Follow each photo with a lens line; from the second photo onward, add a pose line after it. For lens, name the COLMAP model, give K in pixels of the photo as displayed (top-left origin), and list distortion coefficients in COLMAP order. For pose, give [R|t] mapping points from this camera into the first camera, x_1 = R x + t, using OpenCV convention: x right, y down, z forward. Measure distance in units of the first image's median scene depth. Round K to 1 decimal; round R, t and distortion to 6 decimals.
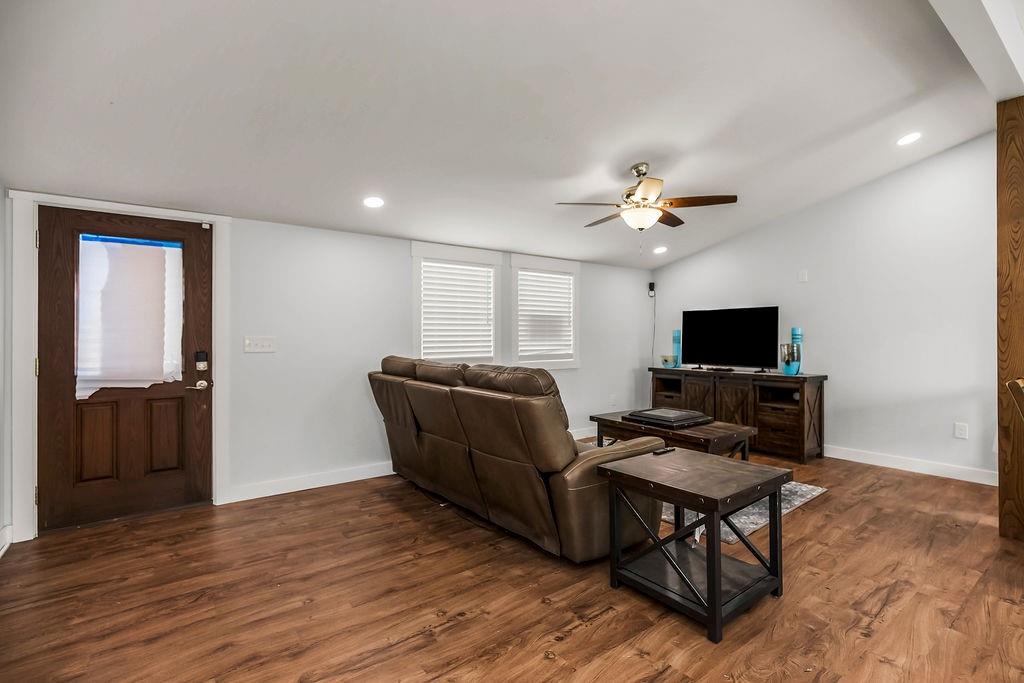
lens RADIAL K [[455.1, 0, 512.0], [0, 455.1, 341.5], [0, 0, 1]] dist [-0.000034, 0.000015]
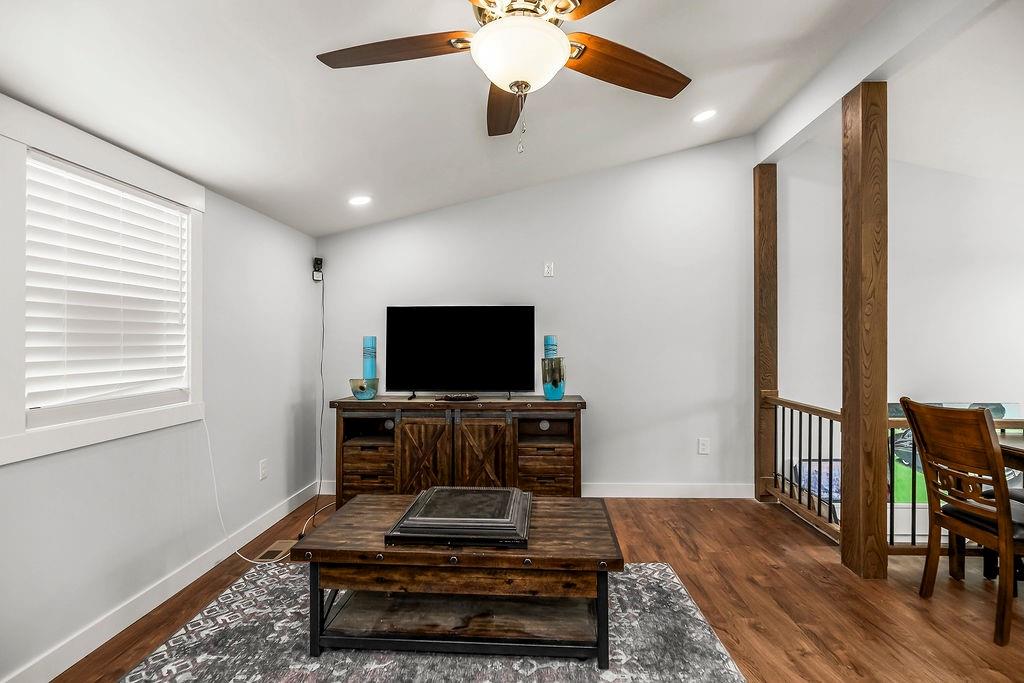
lens RADIAL K [[484.3, 0, 512.0], [0, 484.3, 341.5], [0, 0, 1]] dist [0.001631, 0.000615]
pose [[0.628829, 0.000655, 0.777543, -0.038103], [0.008933, 0.999928, -0.008067, -0.013736], [-0.777492, 0.012019, 0.628778, 0.500285]]
